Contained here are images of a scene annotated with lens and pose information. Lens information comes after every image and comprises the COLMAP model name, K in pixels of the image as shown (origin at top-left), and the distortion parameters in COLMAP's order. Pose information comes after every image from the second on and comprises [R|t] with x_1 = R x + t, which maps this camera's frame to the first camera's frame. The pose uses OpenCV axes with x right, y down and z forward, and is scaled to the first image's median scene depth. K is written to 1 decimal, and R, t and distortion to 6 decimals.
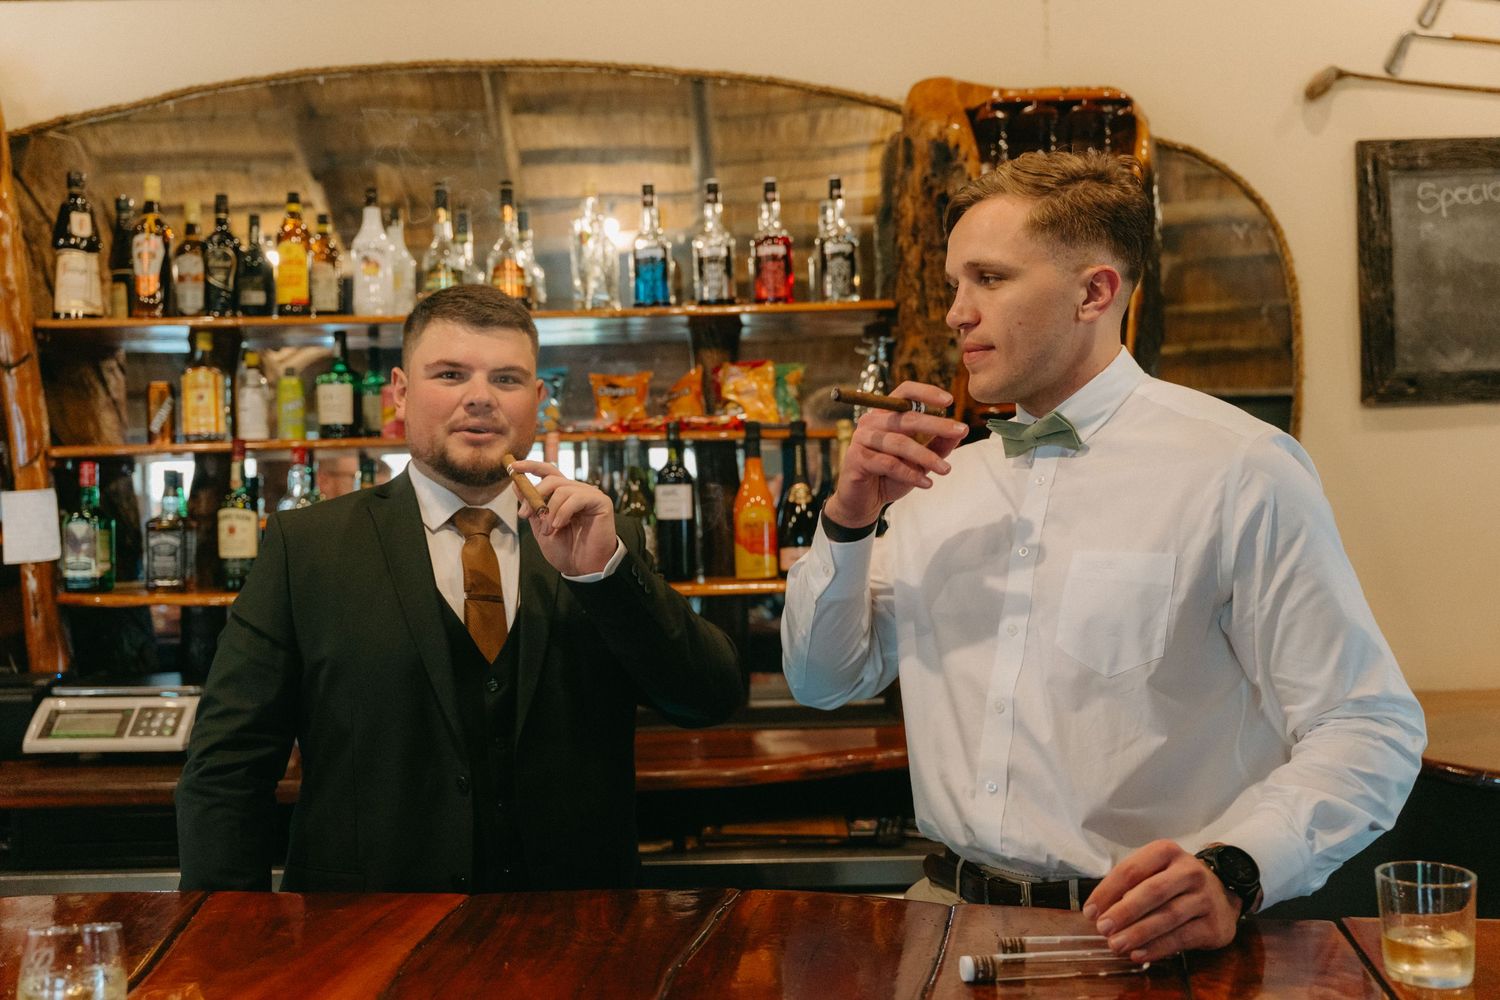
lens RADIAL K [[1308.0, 0, 738.7], [0, 1308.0, 508.7], [0, 0, 1]] dist [0.010556, 0.015764]
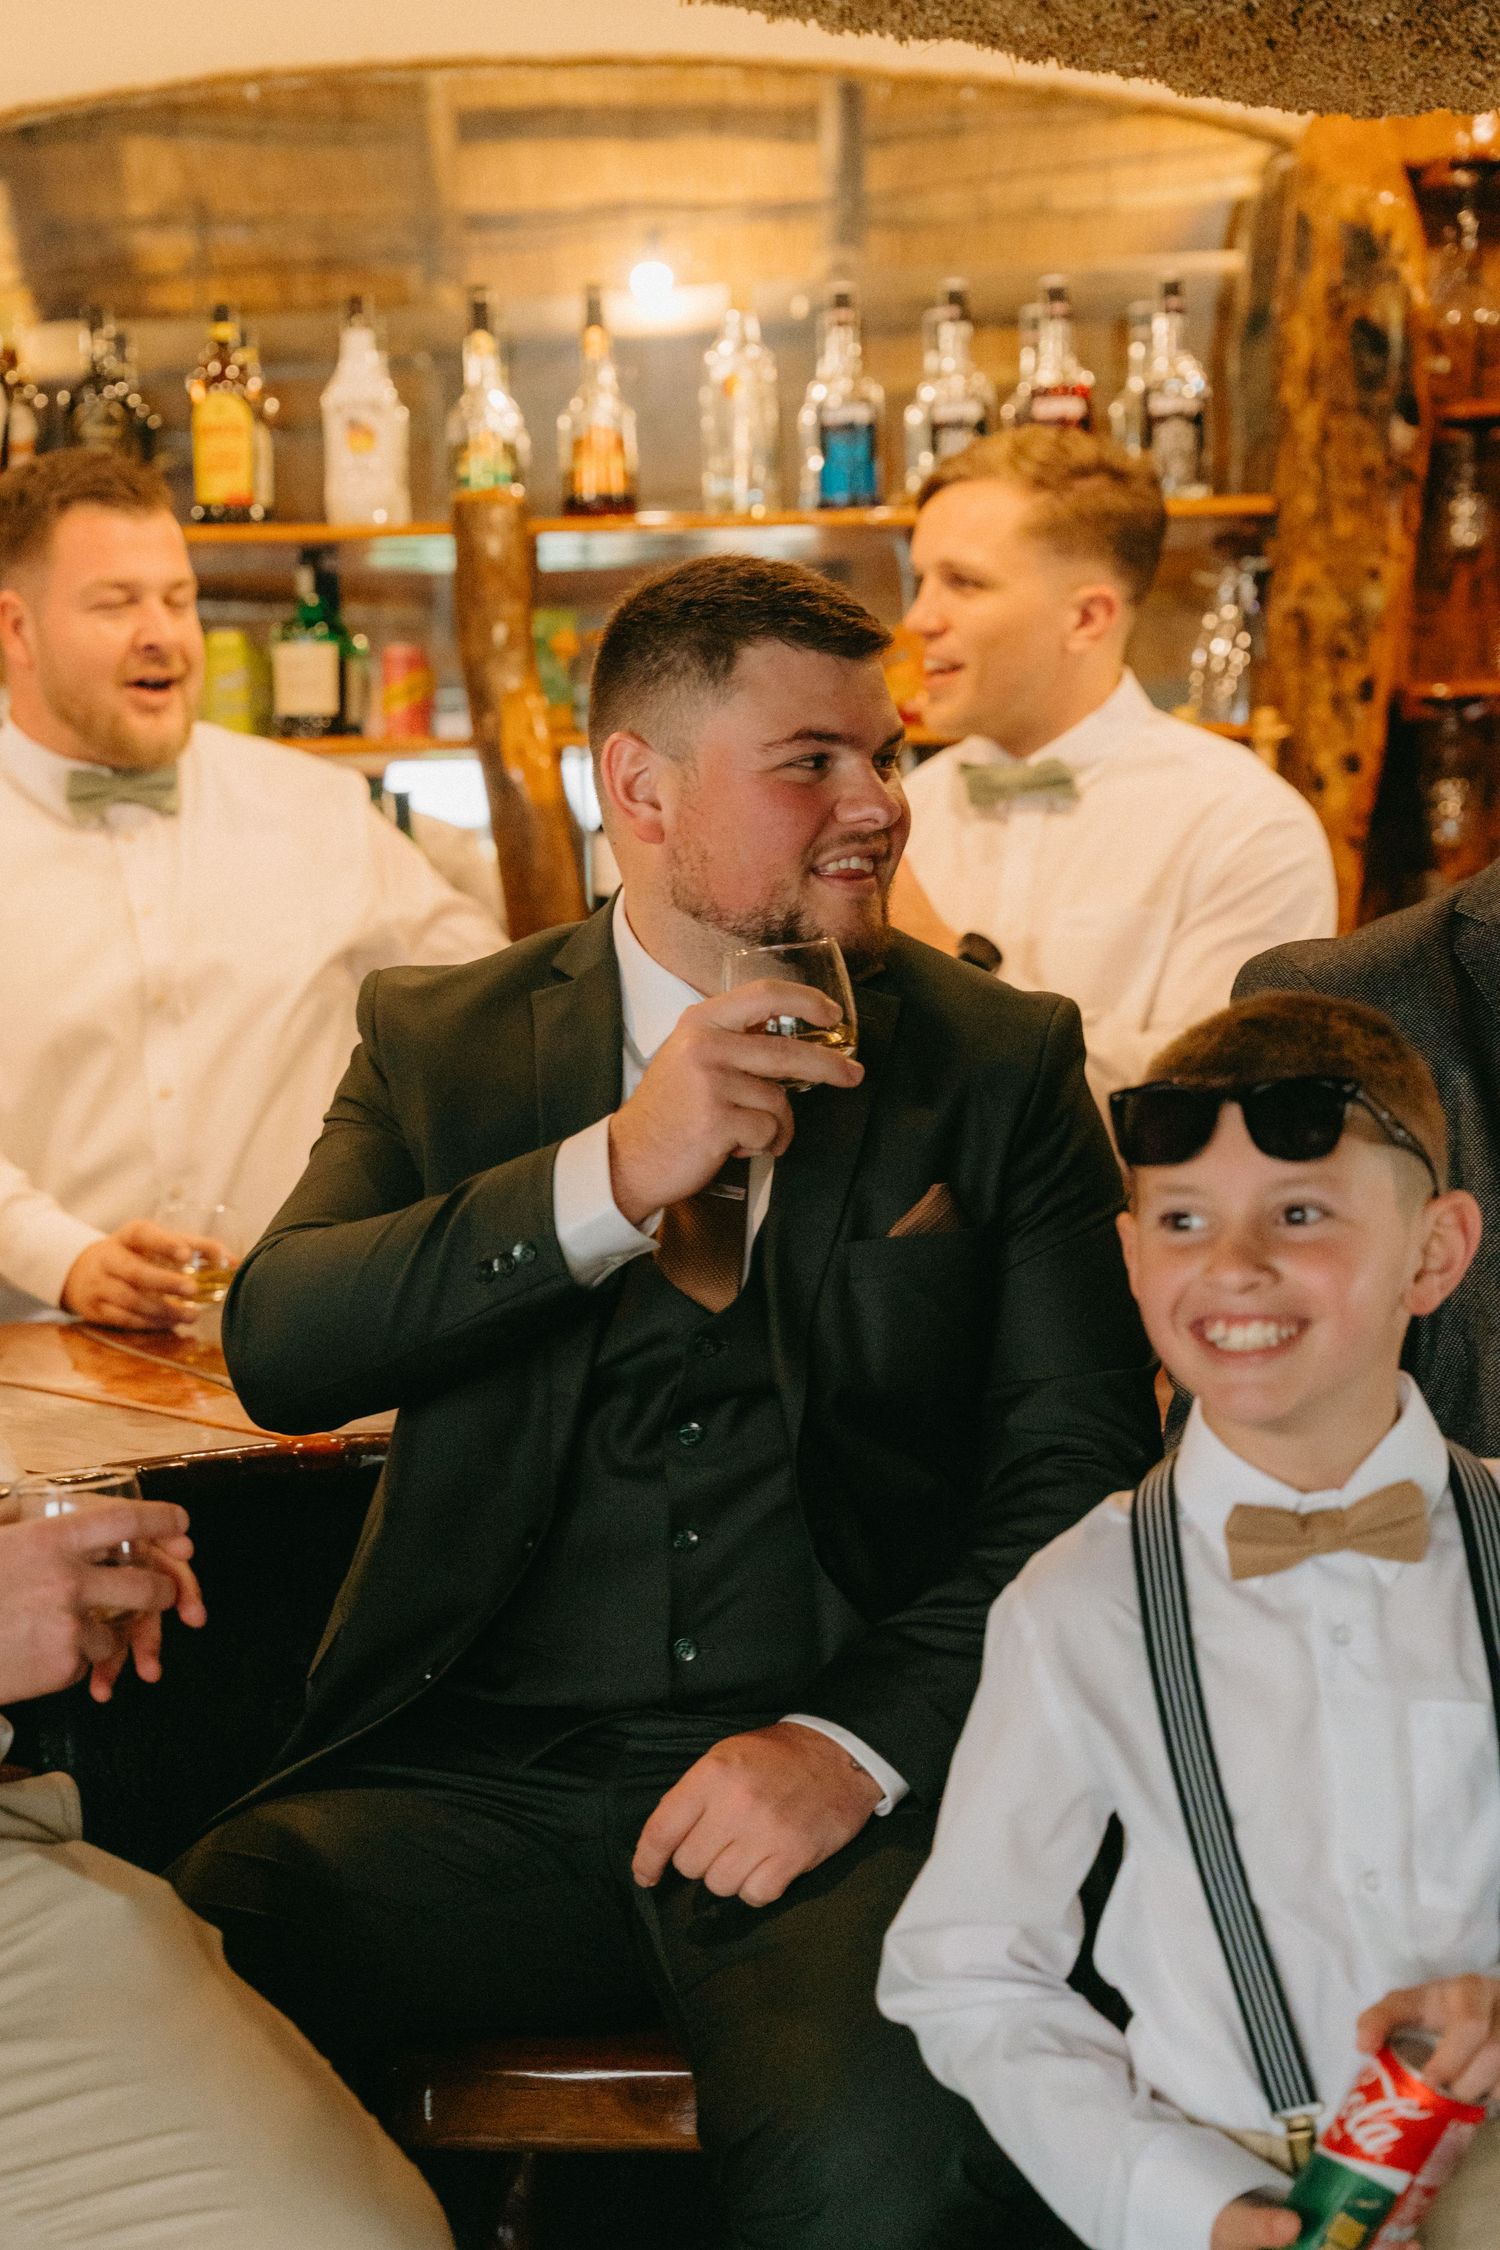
lens RADIAL K [[4528.1, 0, 579.3], [0, 4528.1, 1258.2], [0, 0, 1]] dist [0.114644, 0.000000]
pose [[0.999971, 0.002861, -0.007034, -0.171868], [-0.002402, 0.997924, 0.064352, 0.046873], [0.007203, -0.064334, 0.997902, -1.027309]]
